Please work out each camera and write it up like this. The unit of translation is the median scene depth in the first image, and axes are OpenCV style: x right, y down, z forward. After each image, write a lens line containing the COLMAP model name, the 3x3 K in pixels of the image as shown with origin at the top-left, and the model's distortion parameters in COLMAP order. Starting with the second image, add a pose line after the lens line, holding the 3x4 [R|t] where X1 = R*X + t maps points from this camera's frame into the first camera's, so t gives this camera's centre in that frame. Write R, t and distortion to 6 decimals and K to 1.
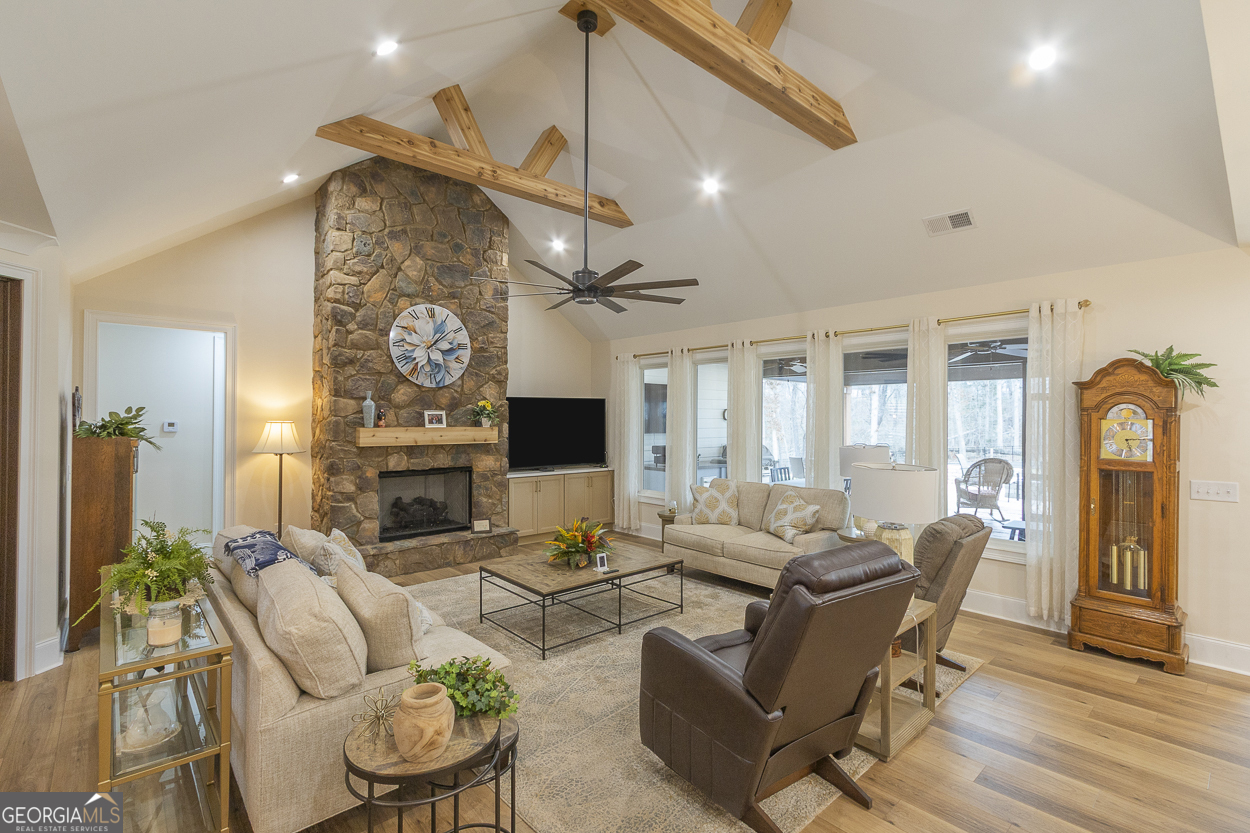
lens RADIAL K [[572.8, 0, 631.7], [0, 572.8, 413.5], [0, 0, 1]] dist [0.009059, -0.005950]
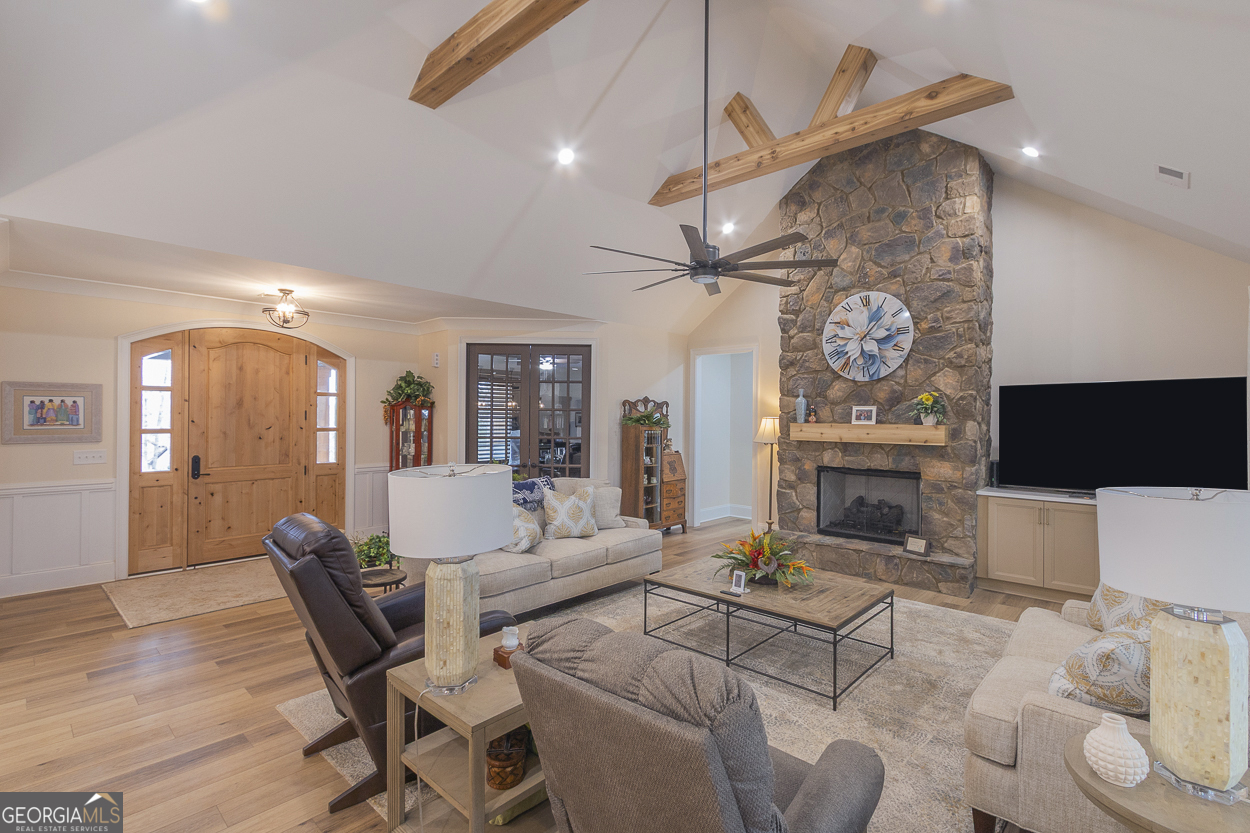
lens RADIAL K [[572.8, 0, 631.7], [0, 572.8, 413.5], [0, 0, 1]] dist [0.009059, -0.005950]
pose [[0.094446, -0.008180, -0.995496, 0.550567], [0.000680, 0.999967, -0.008152, 0.014456], [0.995530, 0.000093, 0.094448, 0.547845]]
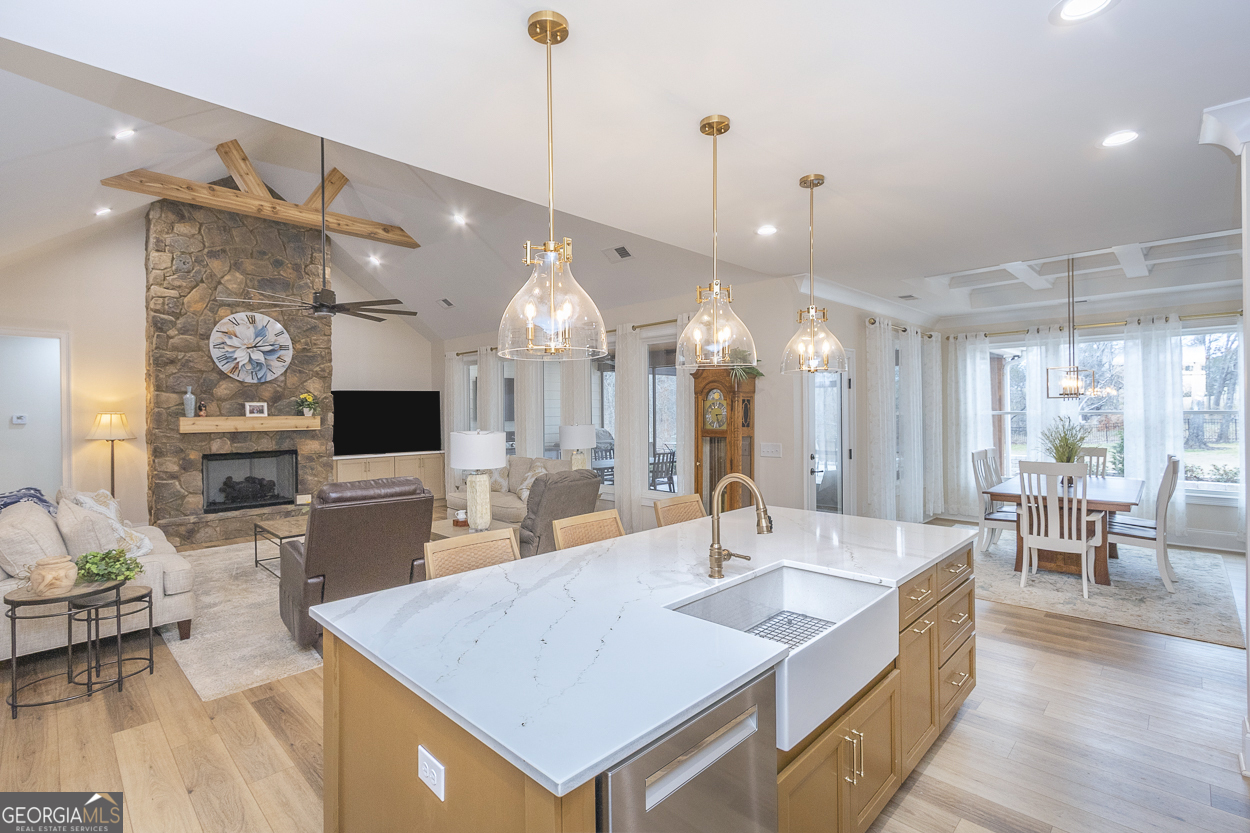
lens RADIAL K [[572.8, 0, 631.7], [0, 572.8, 413.5], [0, 0, 1]] dist [0.009059, -0.005950]
pose [[0.997896, -0.014501, 0.063196, 0.360828], [0.013784, 0.999836, 0.011767, 0.014745], [-0.063356, -0.010871, 0.997932, -0.235658]]
